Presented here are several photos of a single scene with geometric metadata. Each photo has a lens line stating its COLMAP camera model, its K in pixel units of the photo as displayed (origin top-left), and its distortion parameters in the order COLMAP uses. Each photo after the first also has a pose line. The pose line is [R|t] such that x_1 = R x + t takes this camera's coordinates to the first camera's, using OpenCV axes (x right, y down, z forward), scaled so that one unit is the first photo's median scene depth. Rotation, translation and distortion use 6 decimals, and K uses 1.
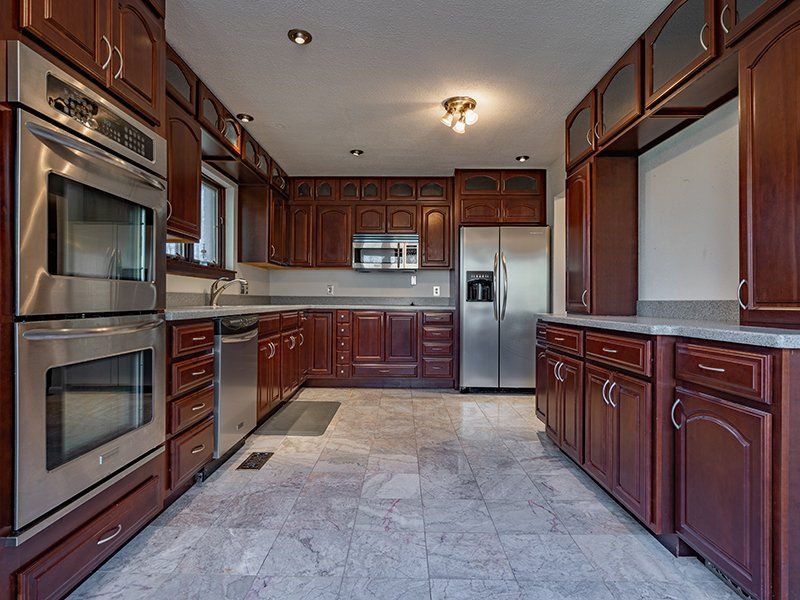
lens RADIAL K [[419.4, 0, 398.0], [0, 419.4, 300.5], [0, 0, 1]] dist [0.001084, -0.000076]
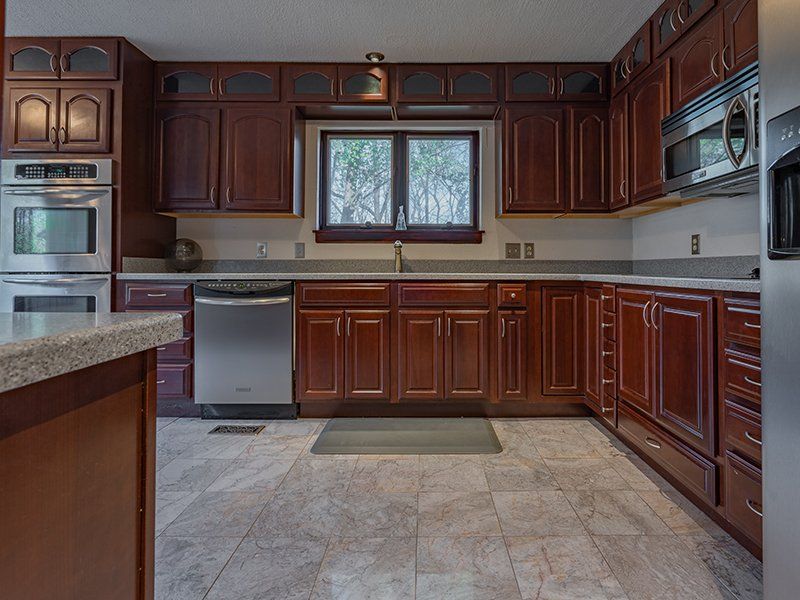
lens RADIAL K [[419.4, 0, 420.5], [0, 419.4, 266.0], [0, 0, 1]] dist [0.001084, -0.000076]
pose [[0.011914, -0.020677, -0.999715, 0.503953], [0.001038, 0.999786, -0.020667, 0.017746], [0.999928, -0.000792, 0.011933, 1.103738]]
